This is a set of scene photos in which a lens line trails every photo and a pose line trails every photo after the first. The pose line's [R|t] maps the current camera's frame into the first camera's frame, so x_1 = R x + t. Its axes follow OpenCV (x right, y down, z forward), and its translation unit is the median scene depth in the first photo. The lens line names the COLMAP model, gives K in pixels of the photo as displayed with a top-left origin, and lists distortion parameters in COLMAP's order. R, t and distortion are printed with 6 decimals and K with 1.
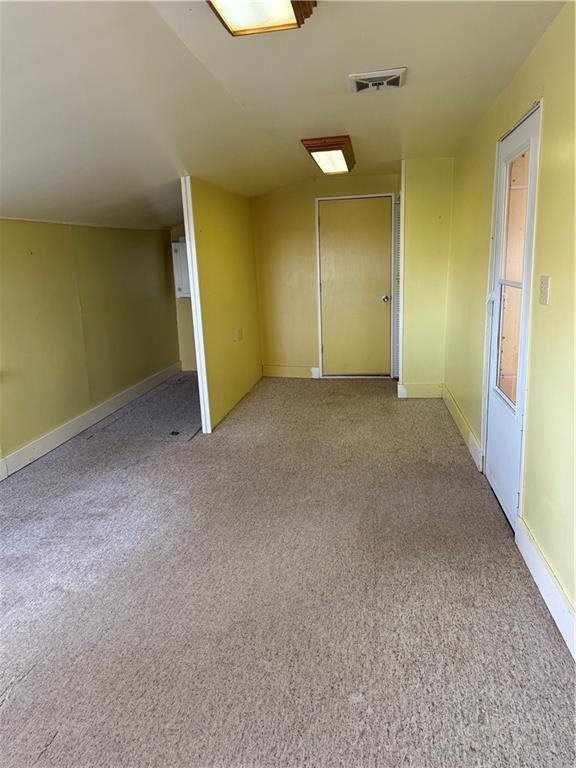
lens RADIAL K [[538.7, 0, 287.0], [0, 538.7, 383.4], [0, 0, 1]] dist [0.037055, -0.031045]
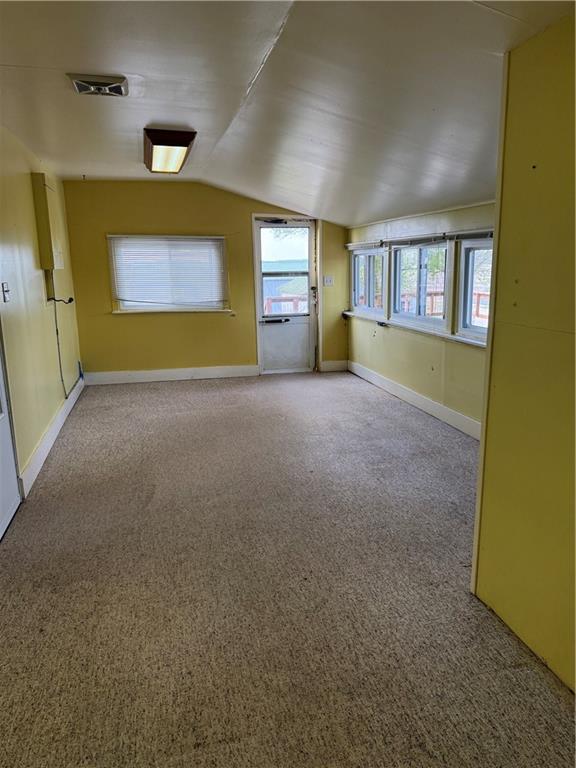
lens RADIAL K [[538.7, 0, 288.3], [0, 538.7, 383.5], [0, 0, 1]] dist [0.037055, -0.031045]
pose [[-0.918361, 0.140311, -0.370034, 0.241337], [-0.035207, 0.902362, 0.429539, -0.410799], [0.394173, 0.407500, -0.823754, 1.780474]]
